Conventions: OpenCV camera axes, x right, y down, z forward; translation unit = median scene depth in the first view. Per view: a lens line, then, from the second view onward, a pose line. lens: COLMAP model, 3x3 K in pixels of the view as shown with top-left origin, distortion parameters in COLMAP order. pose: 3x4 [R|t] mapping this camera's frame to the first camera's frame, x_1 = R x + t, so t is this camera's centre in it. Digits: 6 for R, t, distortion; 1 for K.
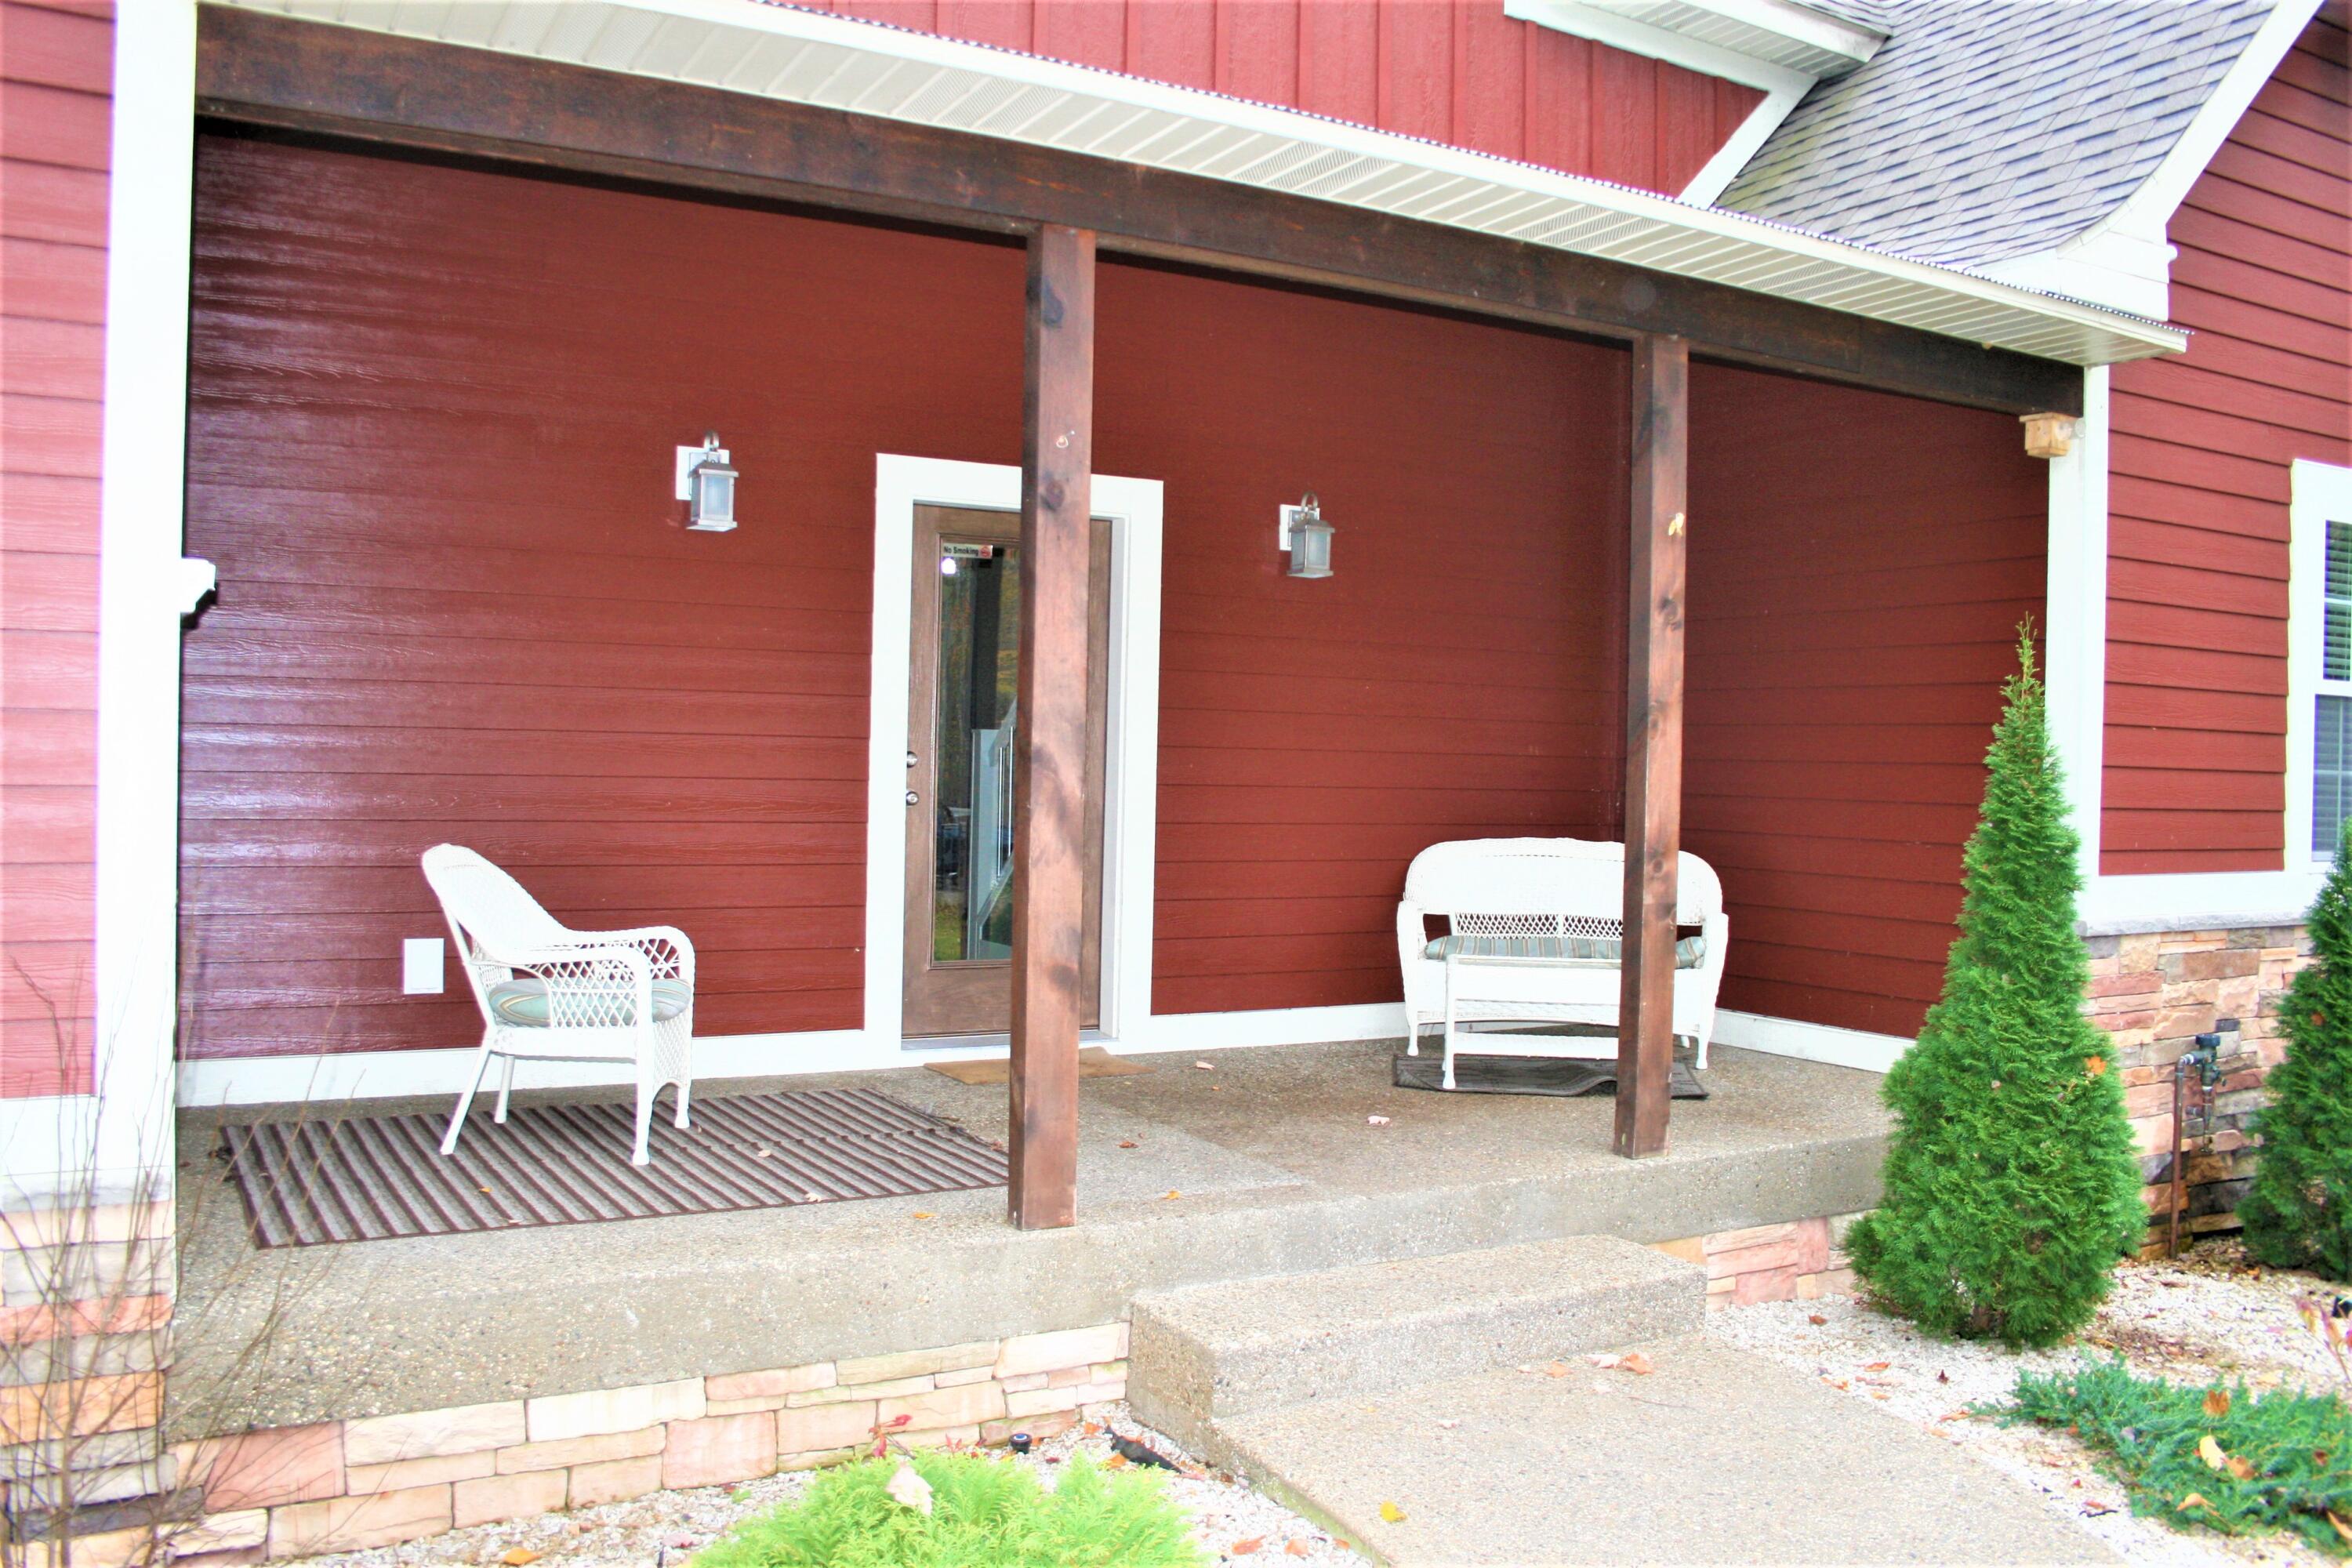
lens RADIAL K [[1955.3, 0, 1161.1], [0, 1955.3, 780.7], [0, 0, 1]] dist [-0.157145, 0.131687]
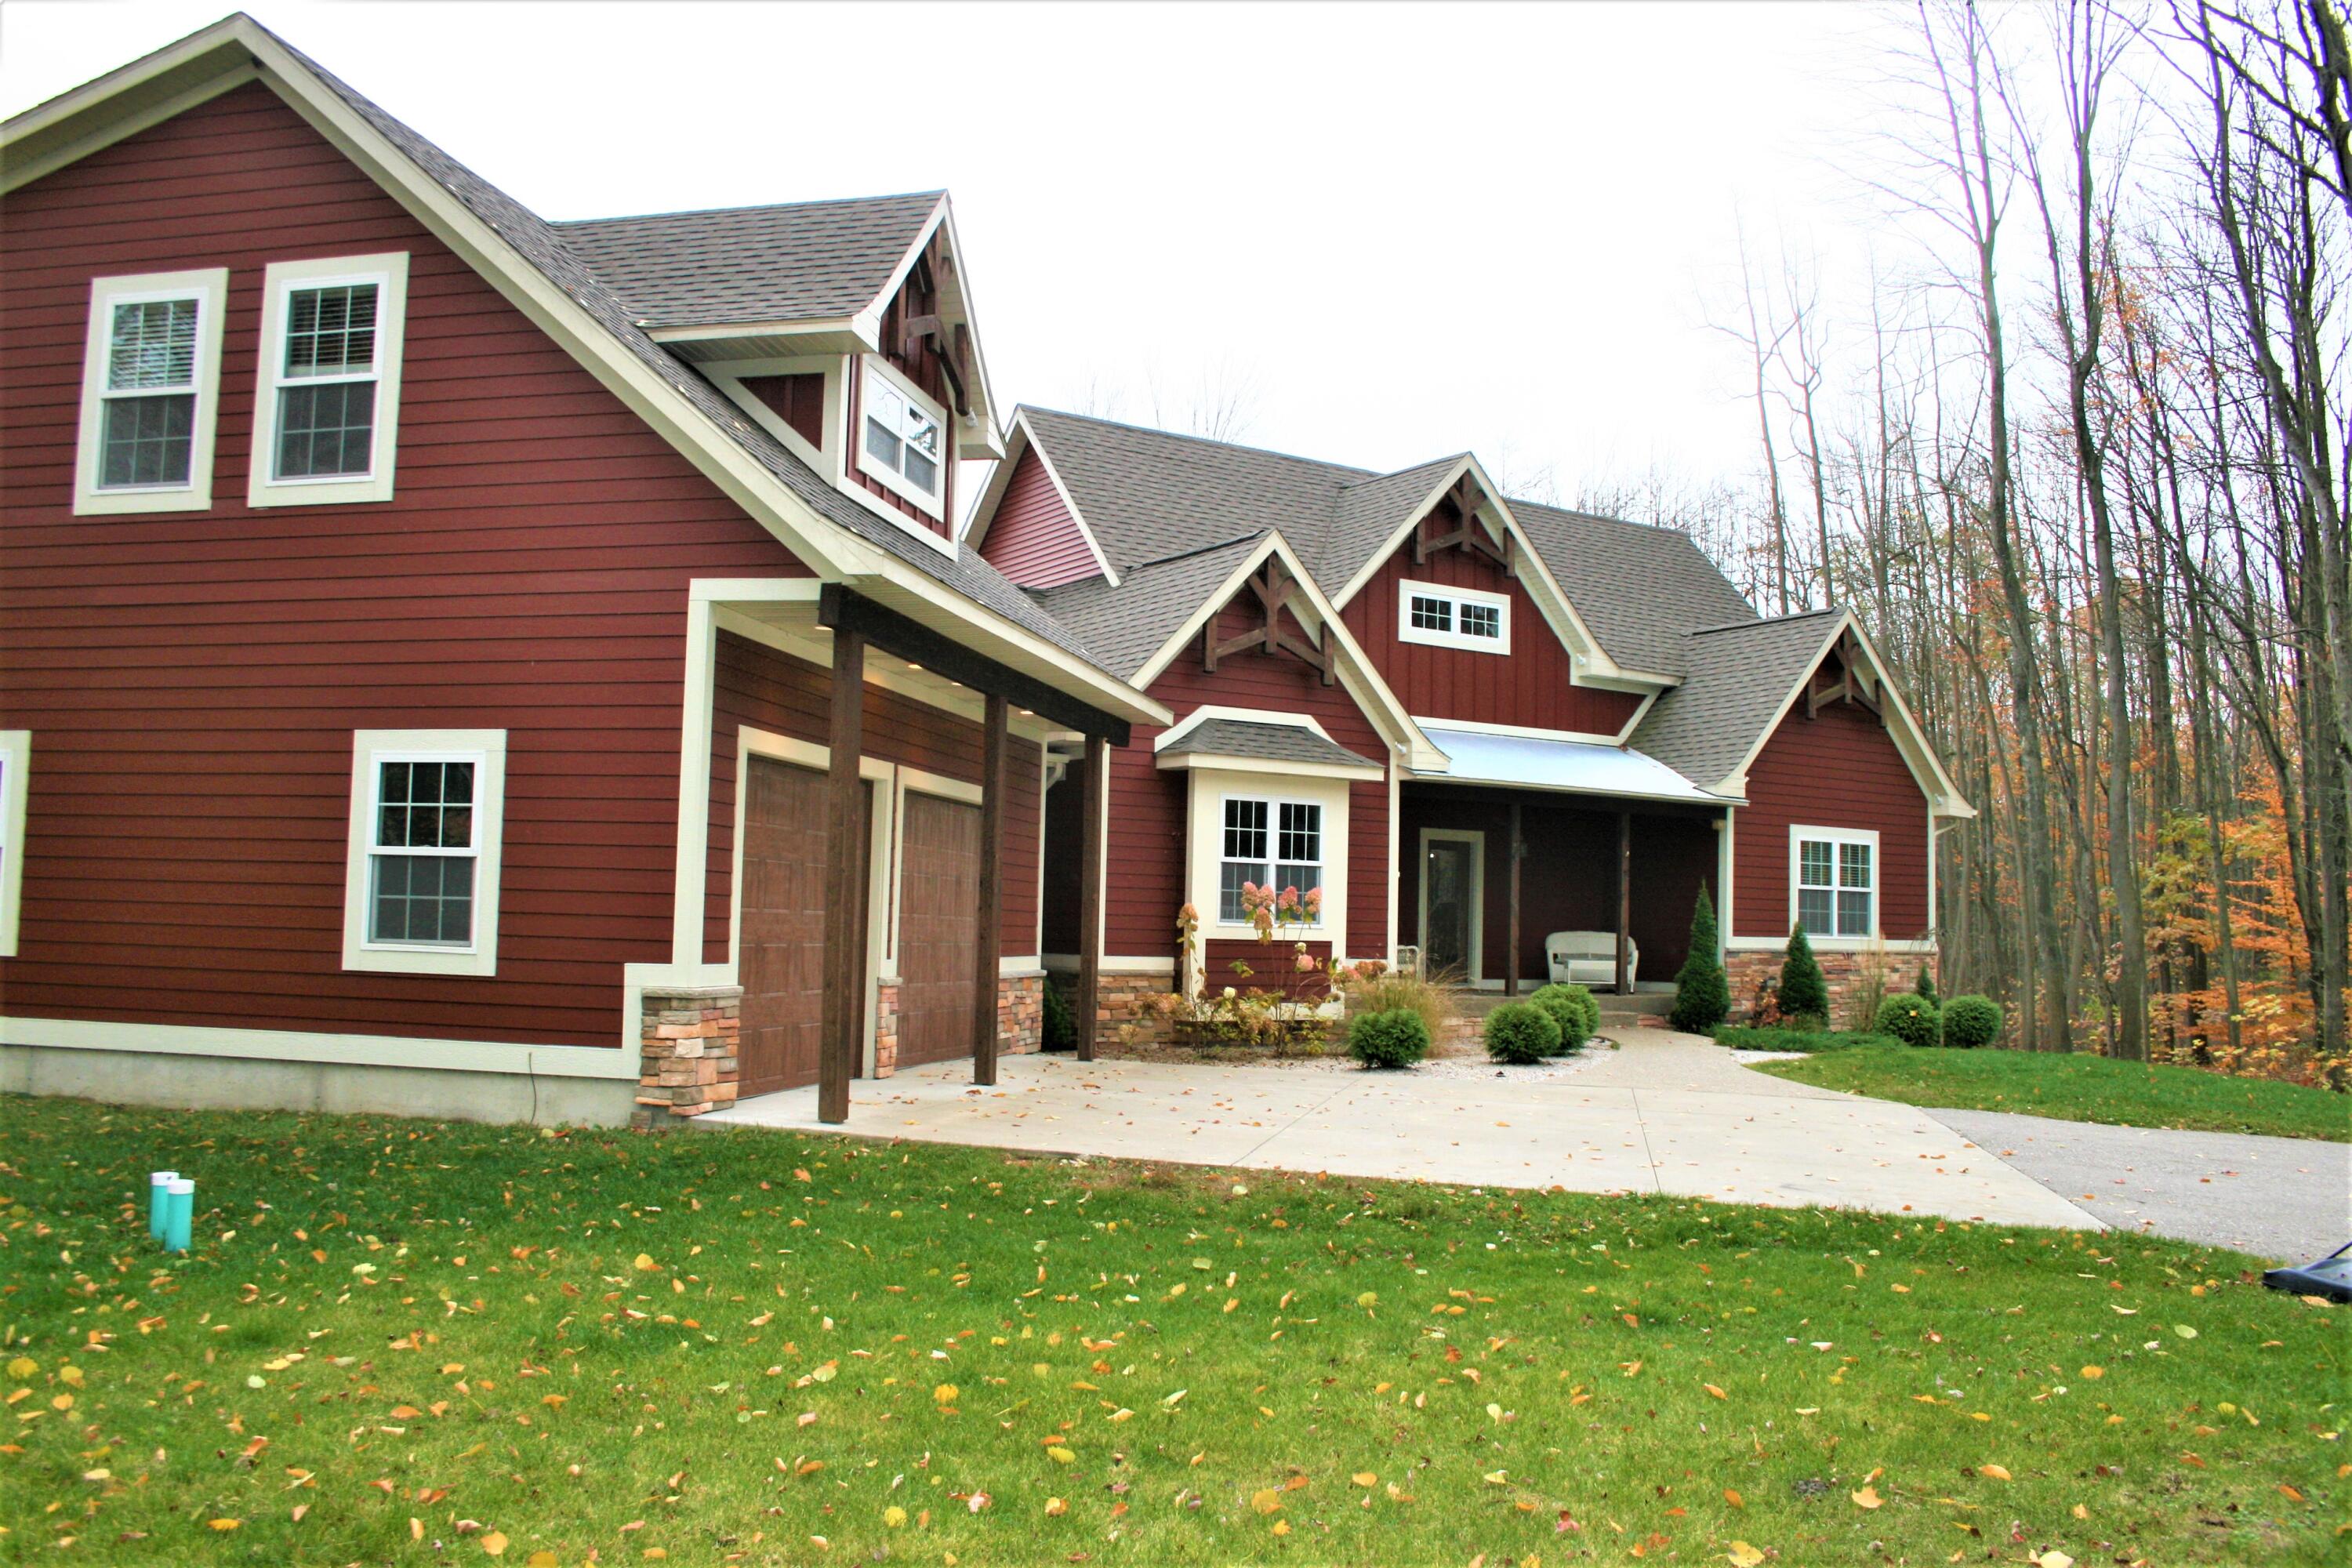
lens RADIAL K [[1955.3, 0, 1161.1], [0, 1955.3, 780.7], [0, 0, 1]] dist [-0.157145, 0.131687]
pose [[0.998395, 0.003460, 0.056526, -0.882475], [0.001553, 0.996084, -0.088403, 0.075775], [-0.056610, 0.088349, 0.994480, -2.831310]]
